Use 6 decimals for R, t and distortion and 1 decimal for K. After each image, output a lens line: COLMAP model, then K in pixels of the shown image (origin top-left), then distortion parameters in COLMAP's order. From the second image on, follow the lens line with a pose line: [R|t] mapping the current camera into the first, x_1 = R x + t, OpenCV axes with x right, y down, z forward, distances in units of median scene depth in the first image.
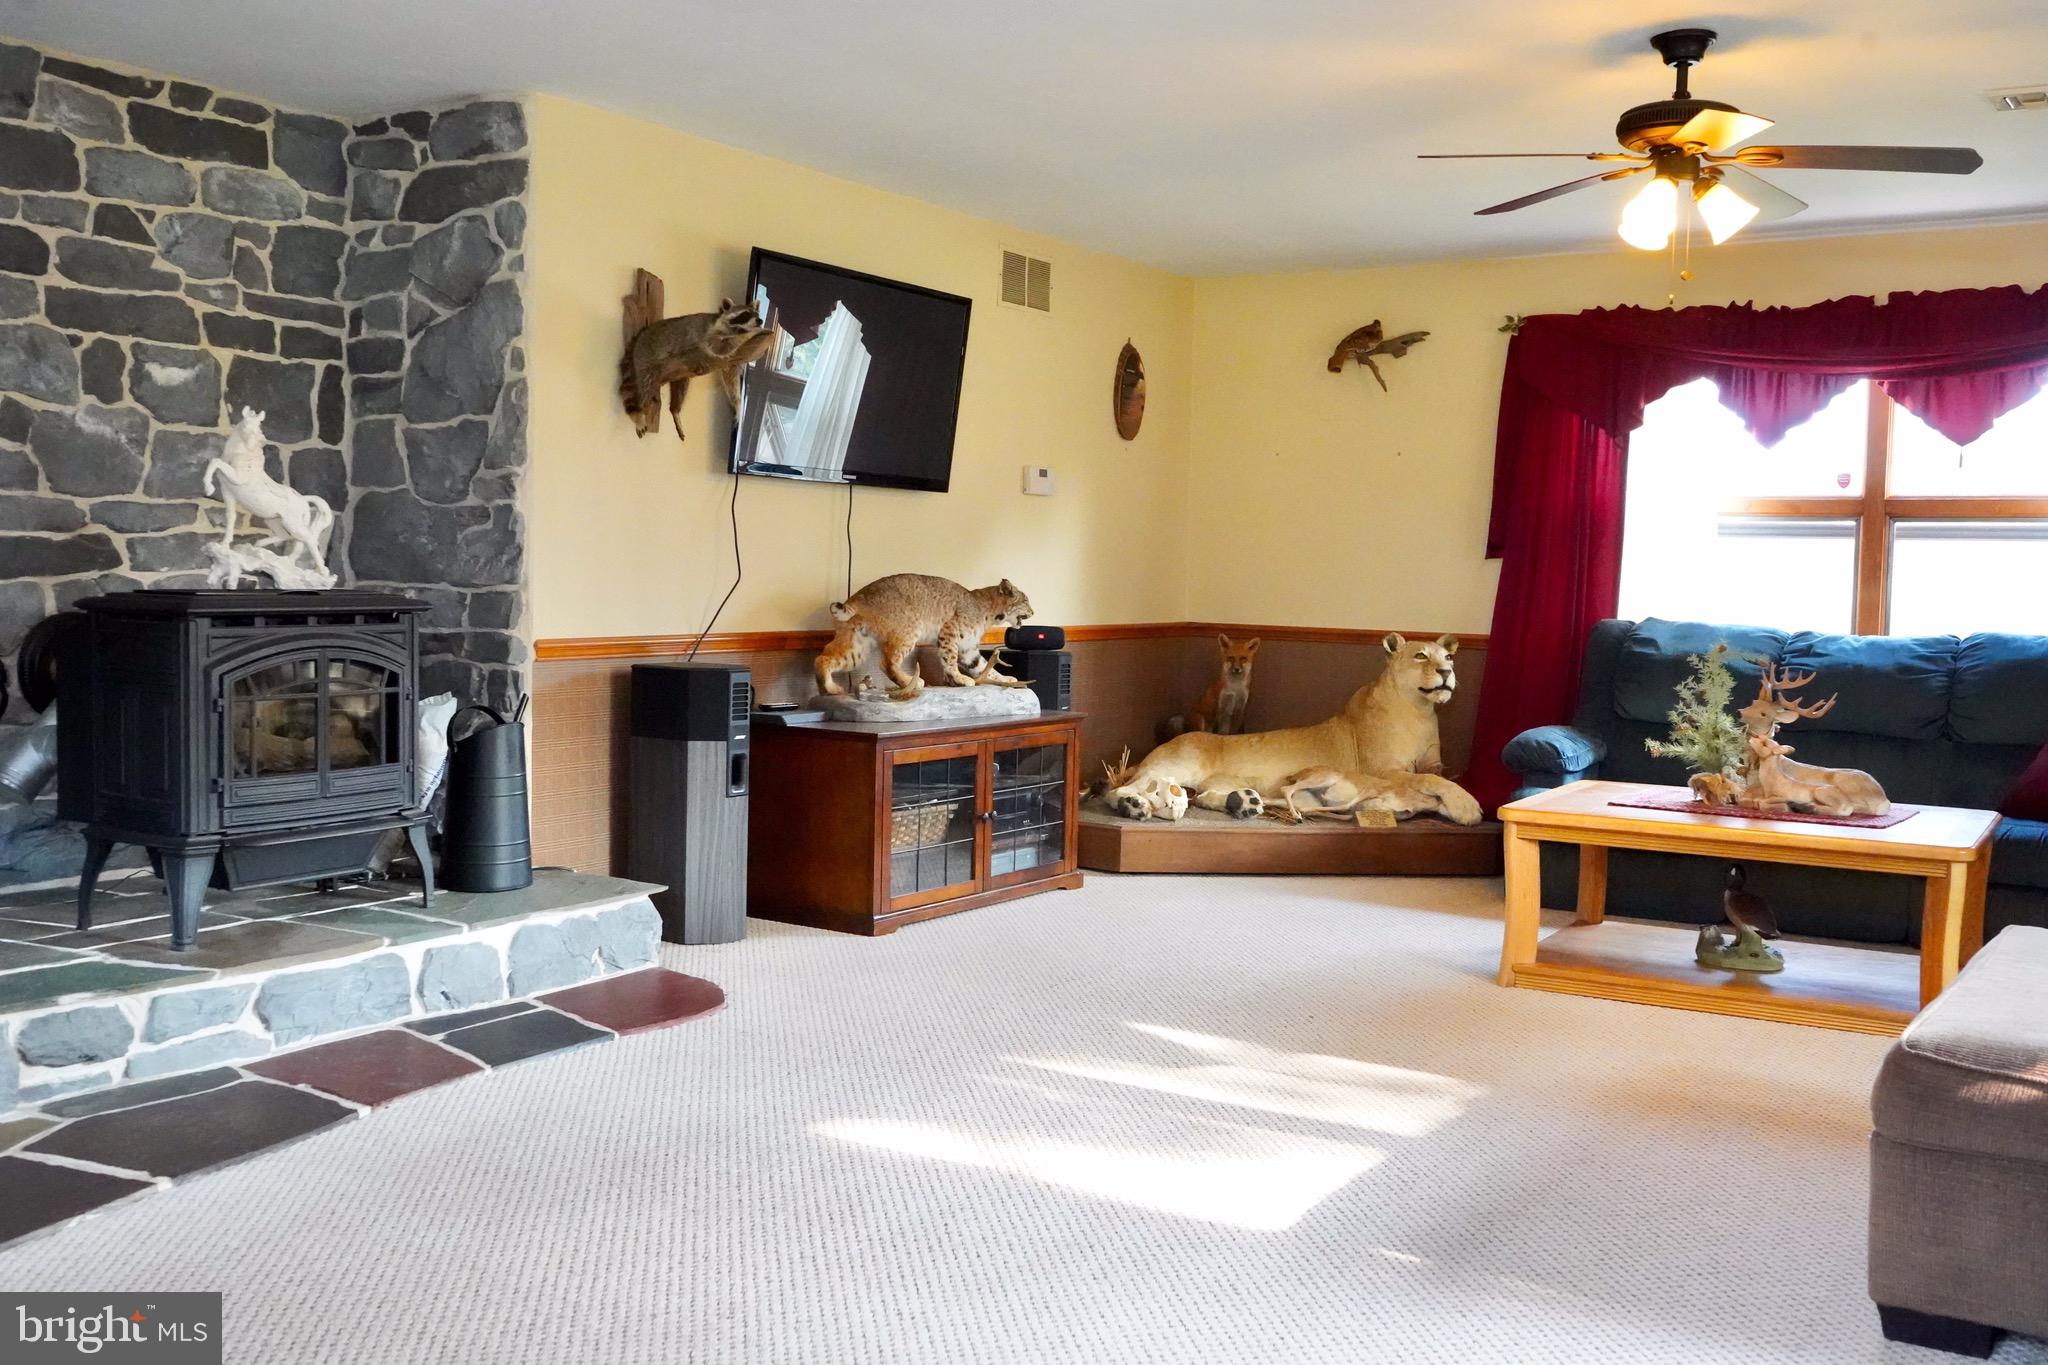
lens RADIAL K [[1908.1, 0, 1024.0], [0, 1908.1, 682.5], [0, 0, 1]] dist [0.005084, 0.010619]
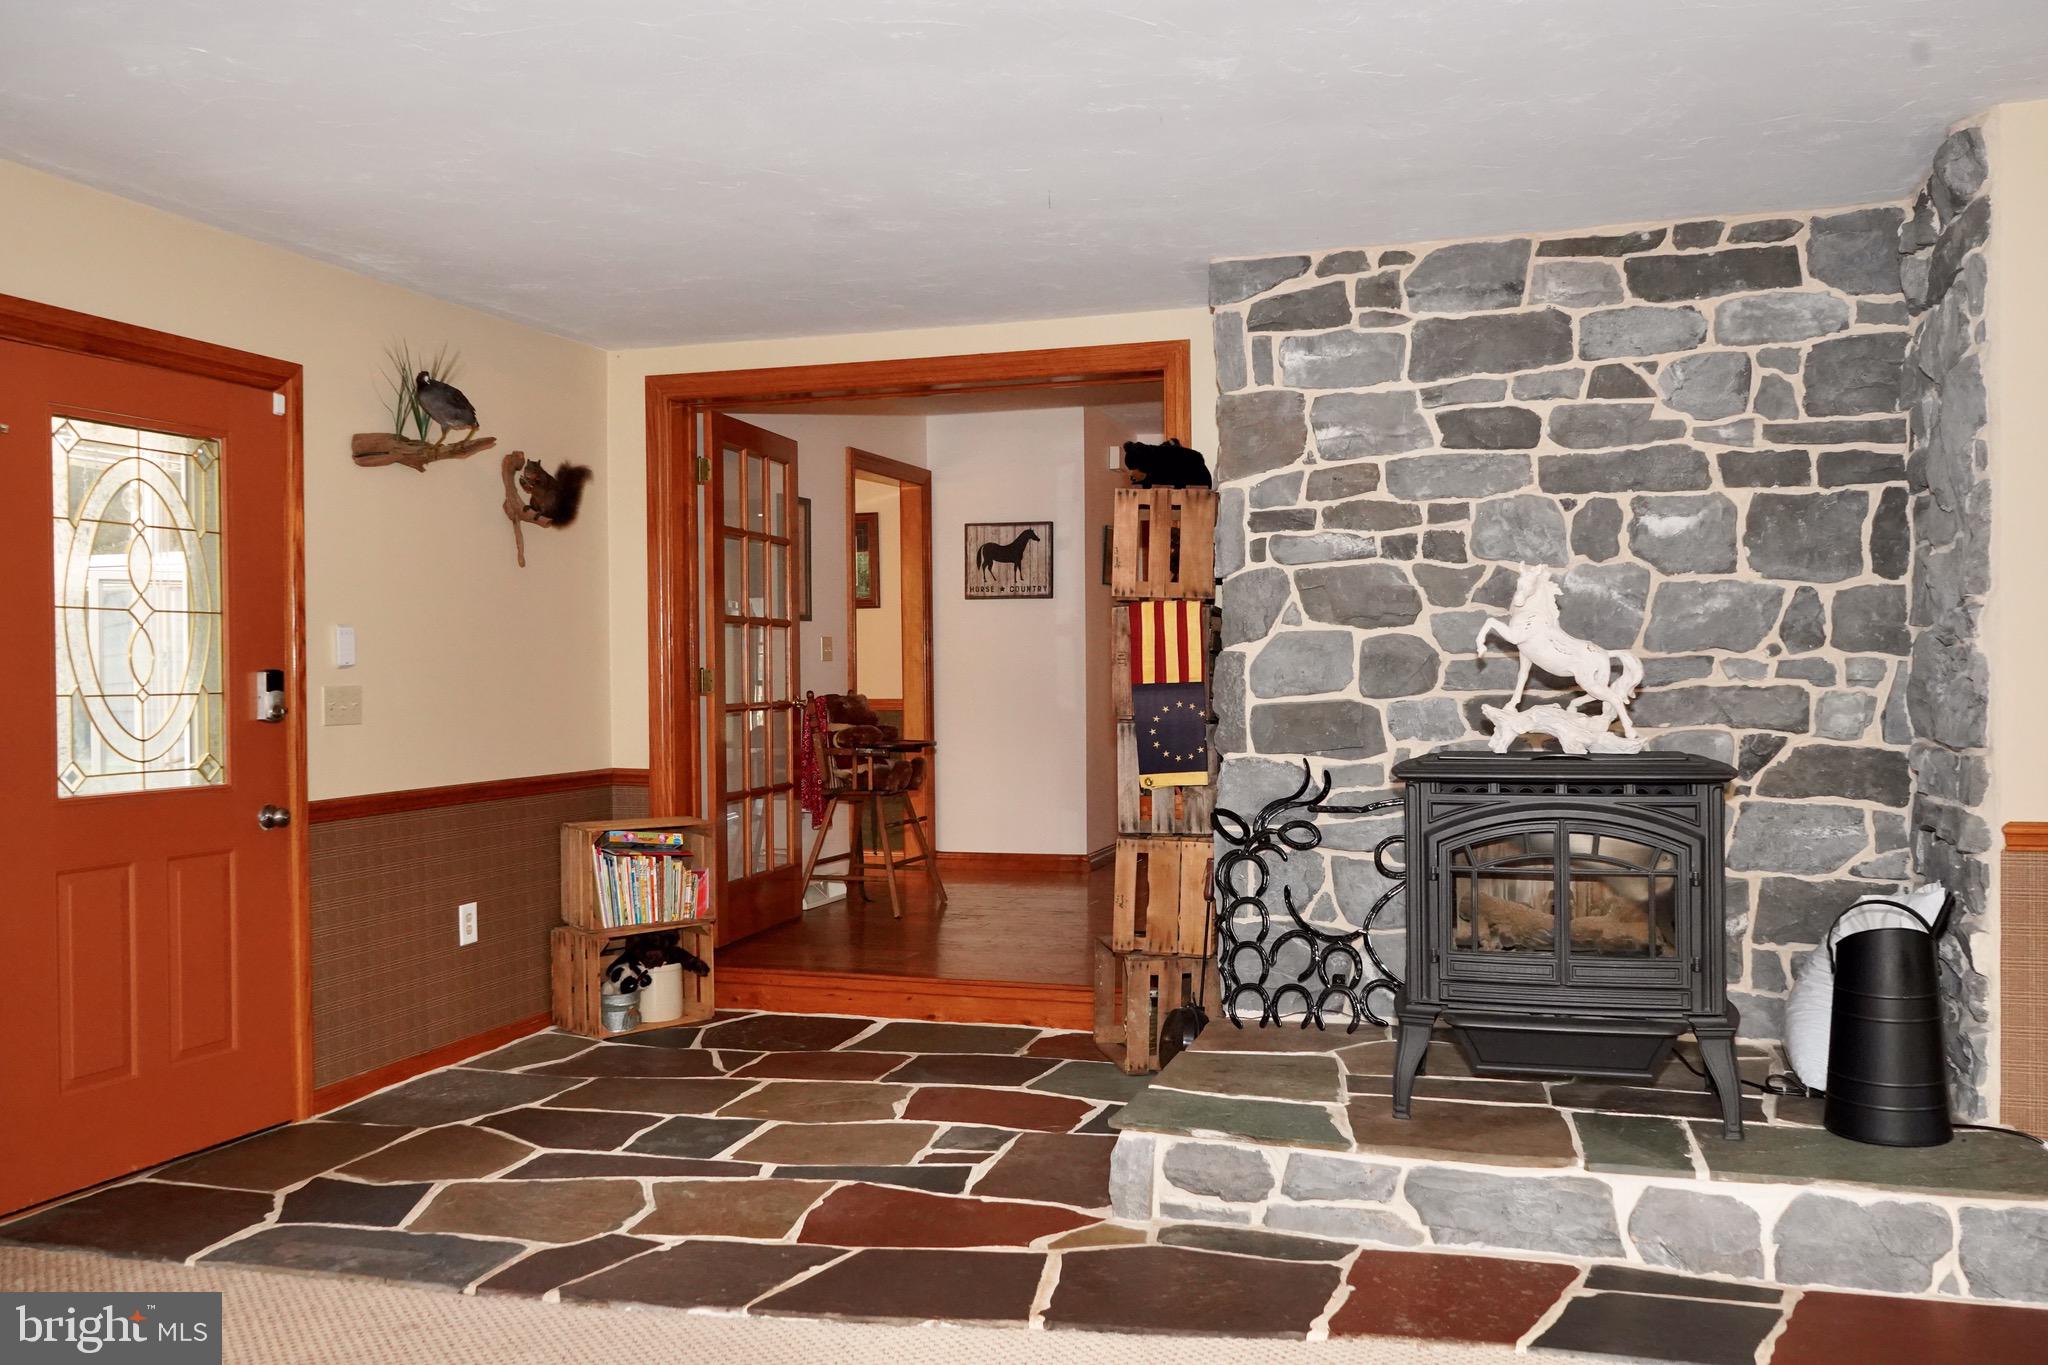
lens RADIAL K [[1696.6, 0, 1024.0], [0, 1696.6, 682.5], [0, 0, 1]] dist [-0.002570, 0.007559]
pose [[0.272541, -0.014681, -0.962032, 0.297323], [-0.045871, 0.998548, -0.028233, -0.042725], [0.961050, 0.051824, 0.271472, 0.466016]]
